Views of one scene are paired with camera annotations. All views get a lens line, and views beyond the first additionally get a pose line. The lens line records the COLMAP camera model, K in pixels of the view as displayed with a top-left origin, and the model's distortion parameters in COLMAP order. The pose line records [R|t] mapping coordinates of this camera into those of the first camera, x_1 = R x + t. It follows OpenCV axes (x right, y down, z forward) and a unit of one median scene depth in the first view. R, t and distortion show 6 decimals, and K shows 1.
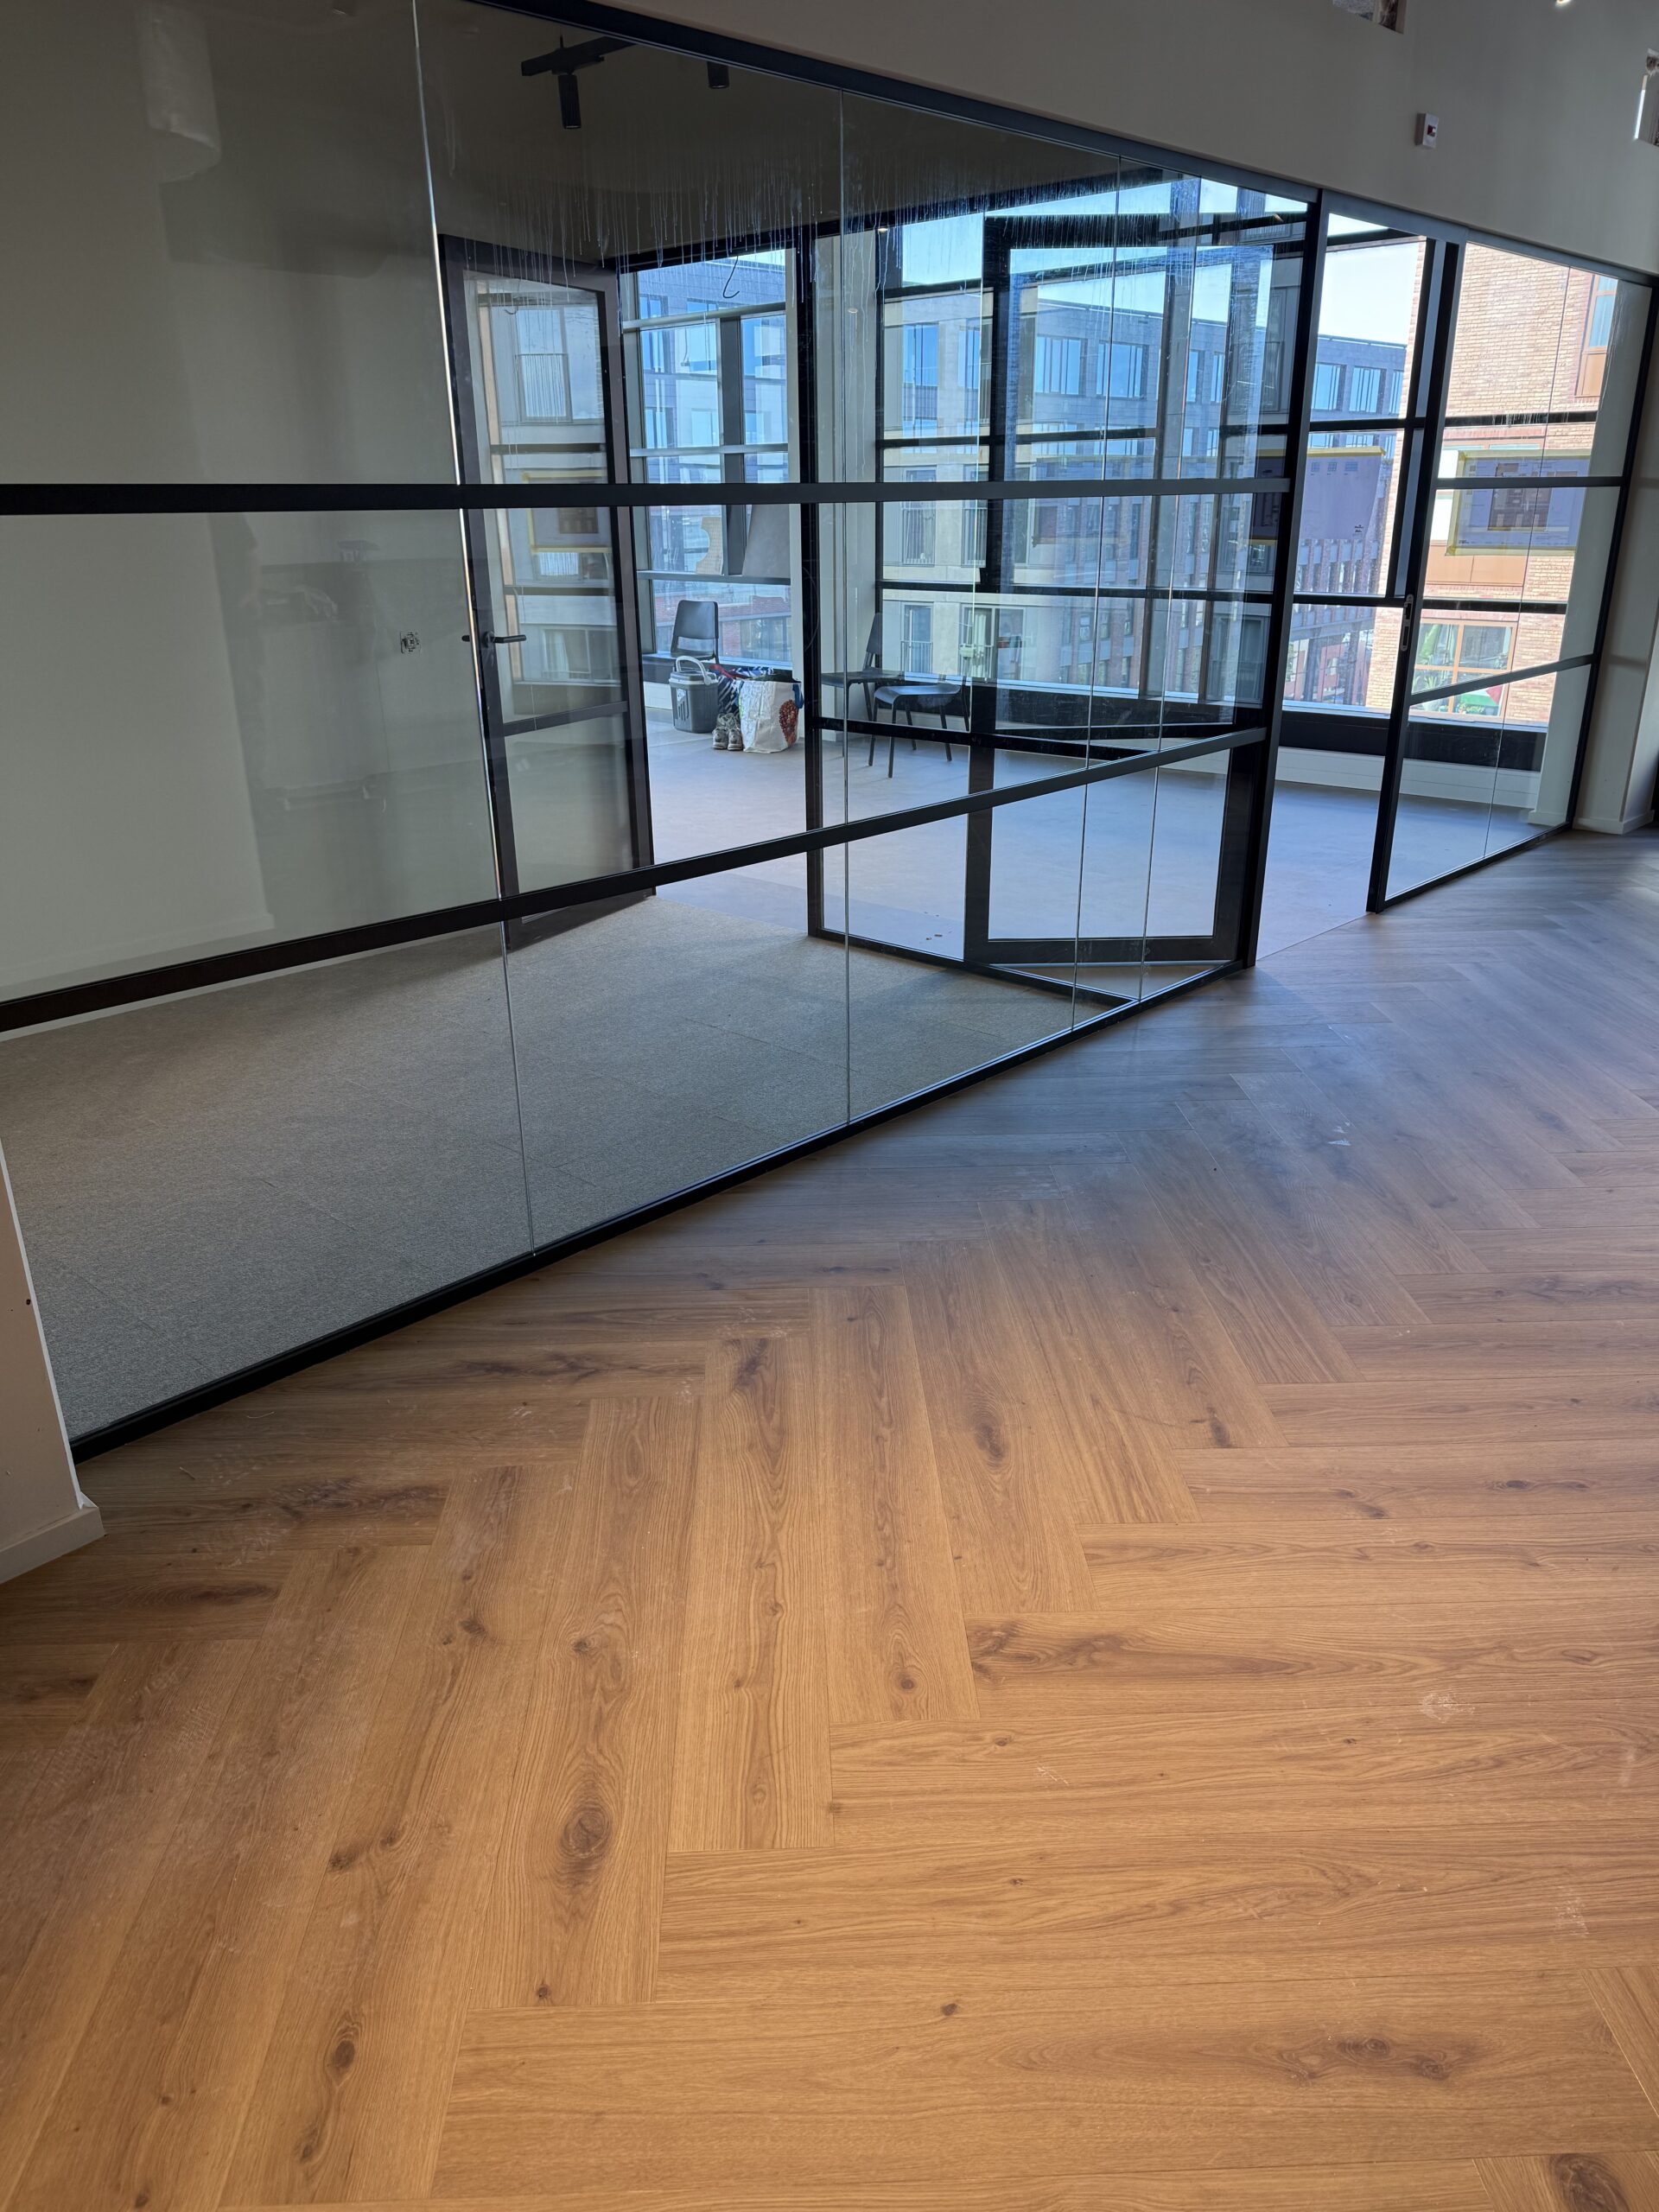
lens RADIAL K [[1551.4, 0, 814.6], [0, 1551.4, 1102.1], [0, 0, 1]] dist [0.055367, -0.068599]
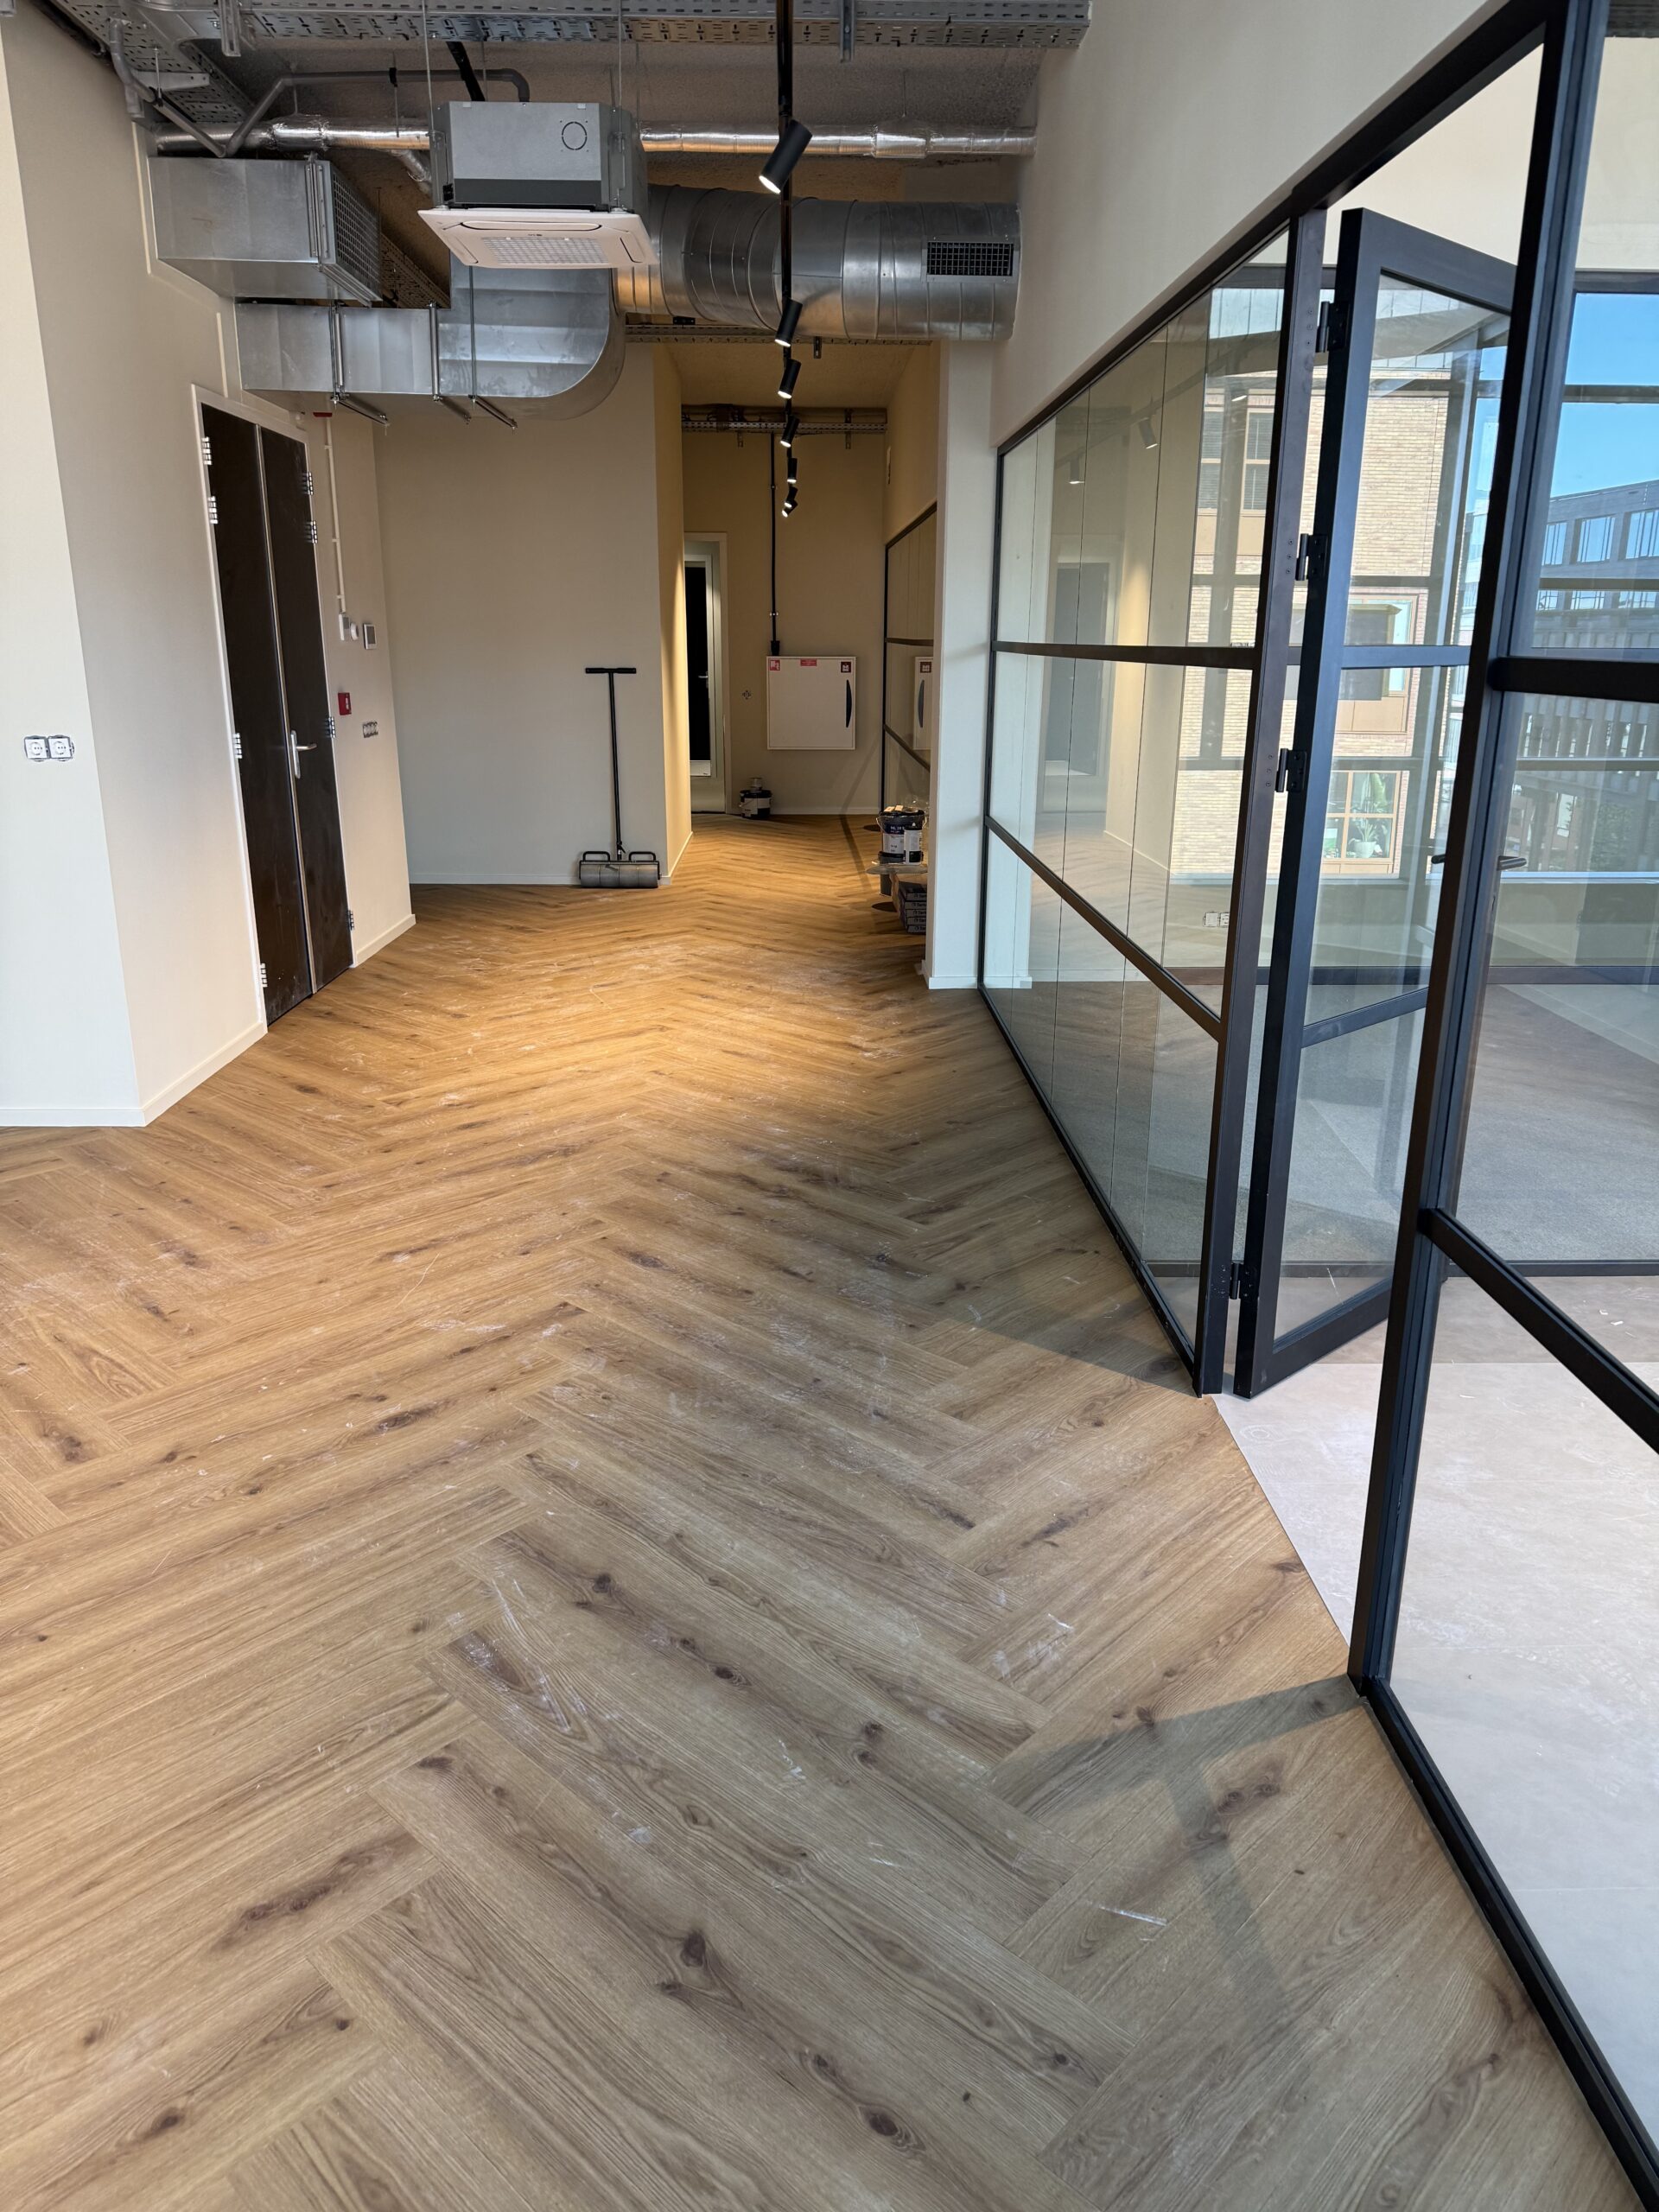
lens RADIAL K [[1551.4, 0, 830.6], [0, 1551.4, 1108.4], [0, 0, 1]] dist [0.055367, -0.068599]
pose [[-0.707632, 0.212758, -0.673789, 1.082888], [-0.252983, 0.814085, 0.522748, -0.651795], [0.659740, 0.540370, -0.522248, 1.611191]]
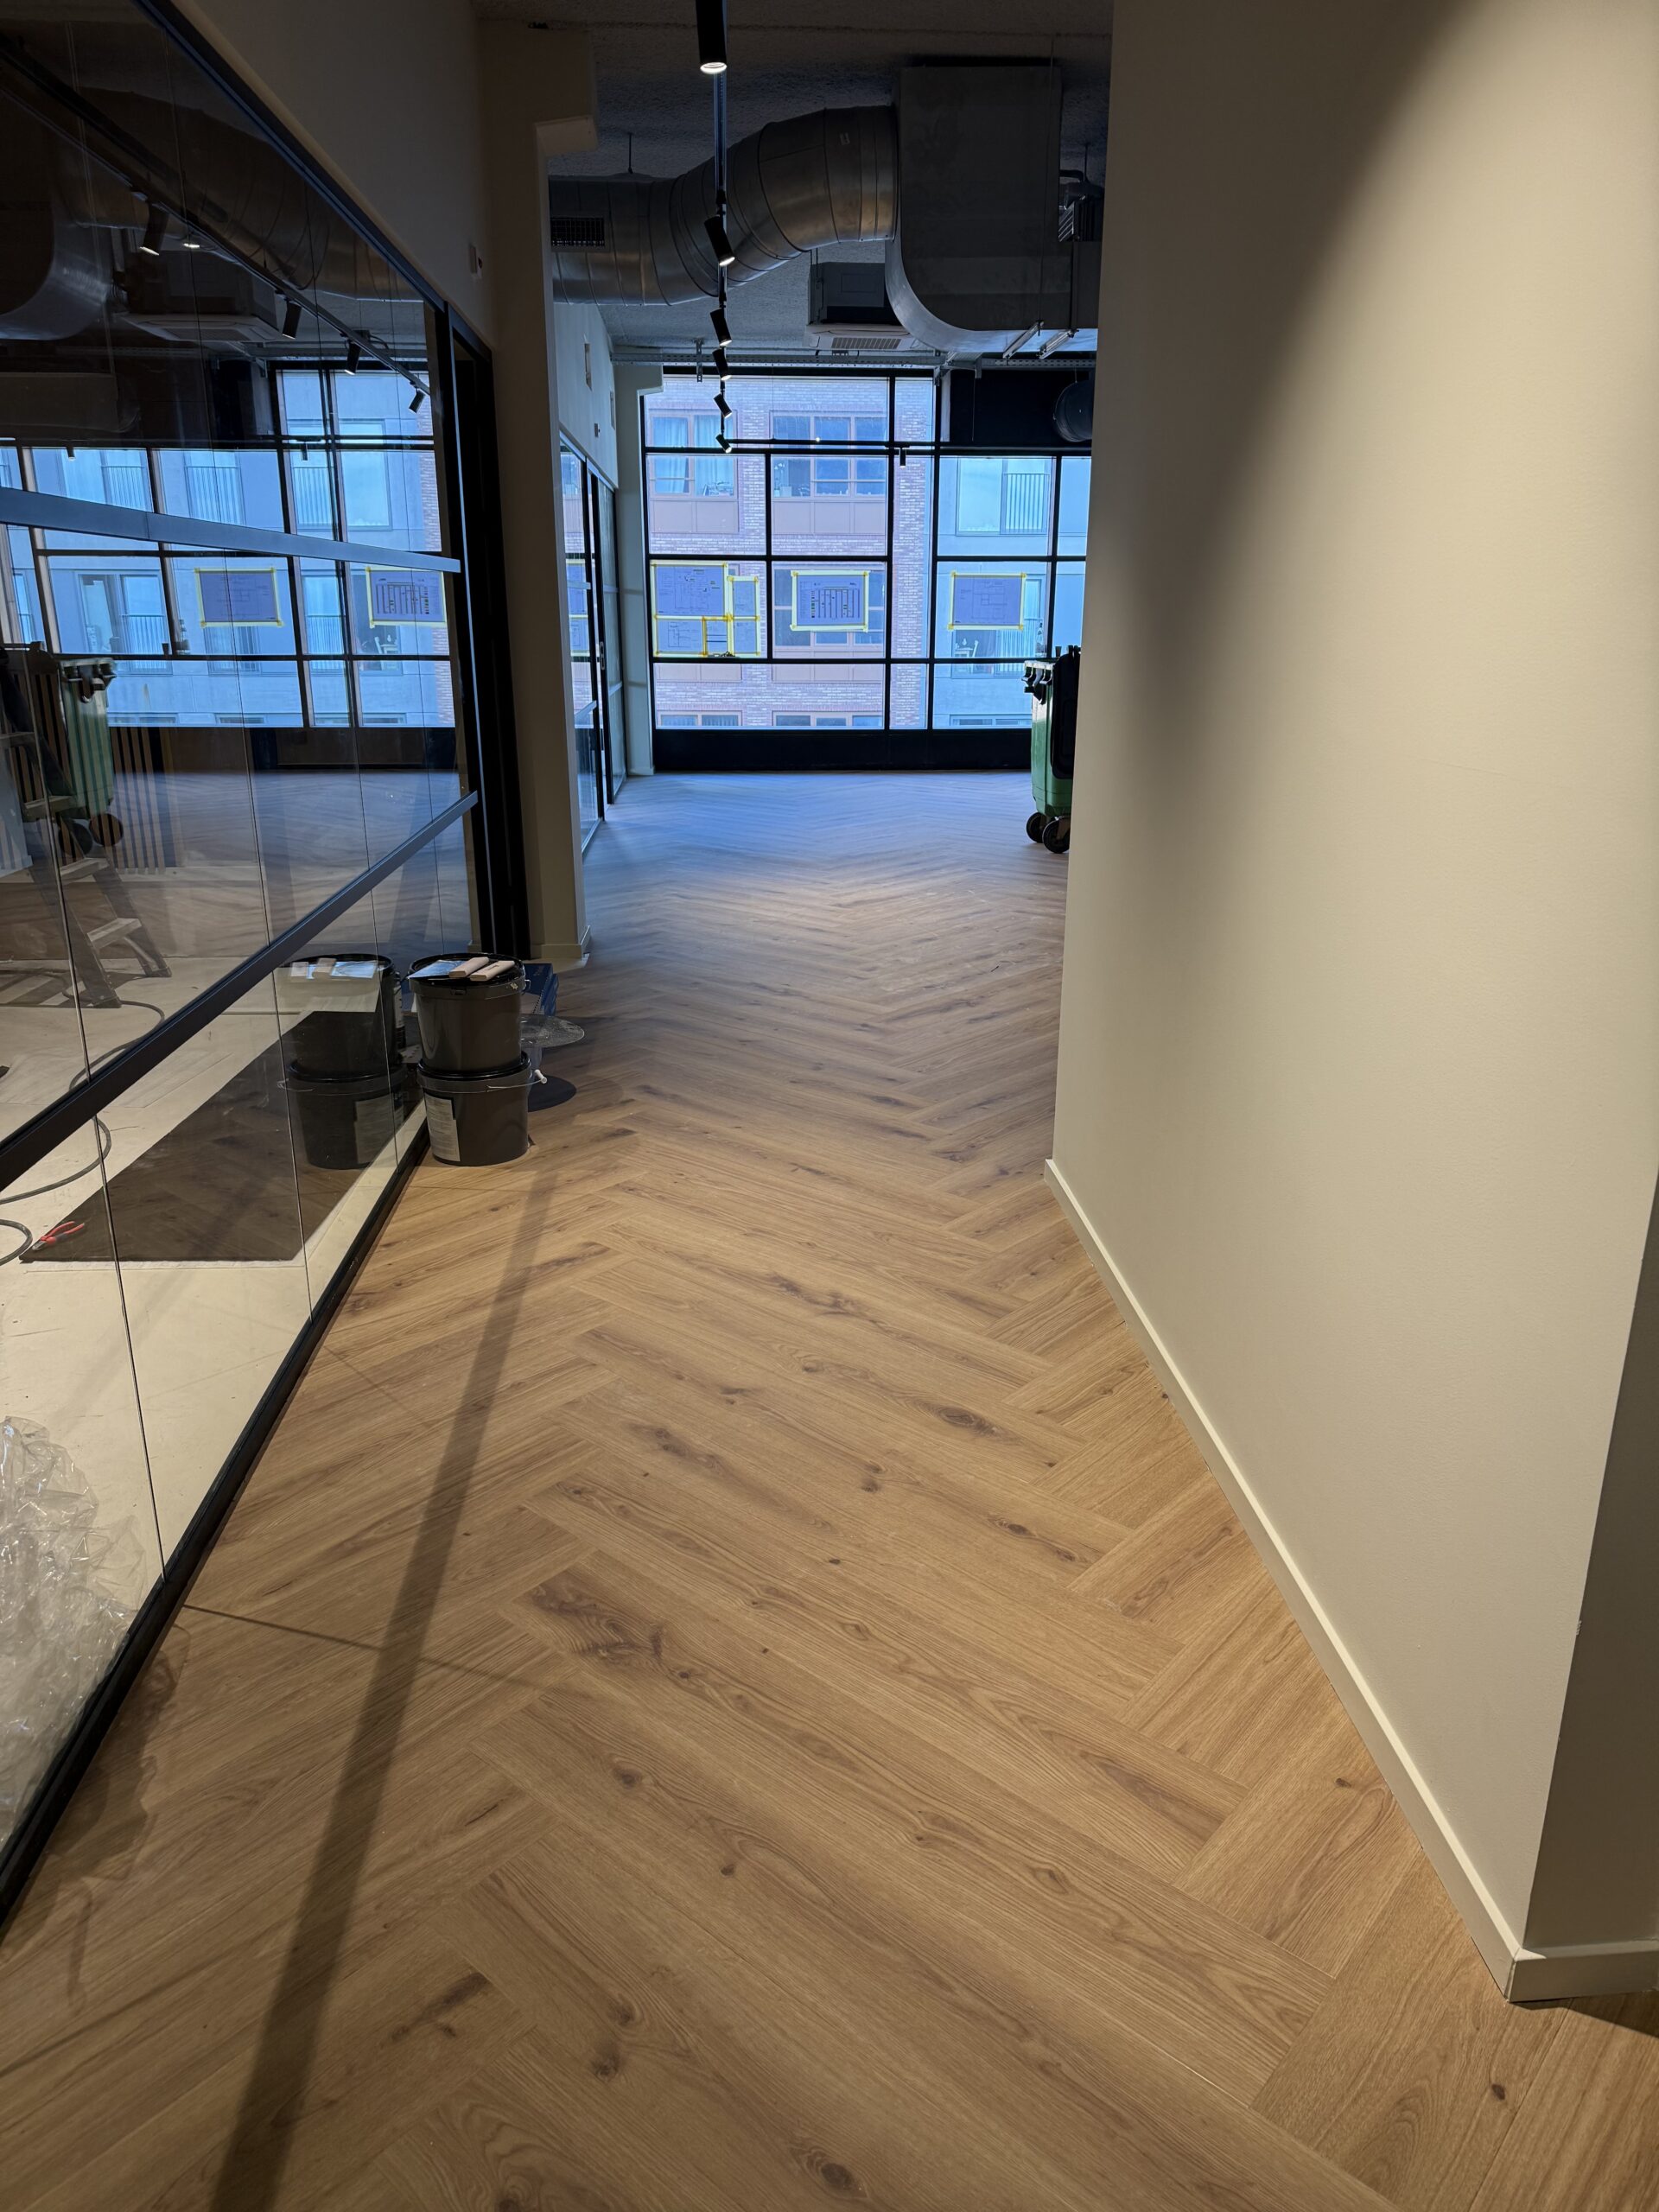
lens RADIAL K [[1551.4, 0, 835.2], [0, 1551.4, 1116.1], [0, 0, 1]] dist [0.055367, -0.068599]
pose [[0.675845, -0.215609, 0.704803, -1.370518], [0.258086, 0.964943, 0.047708, 0.356076], [-0.690381, 0.149657, 0.707797, -0.783550]]
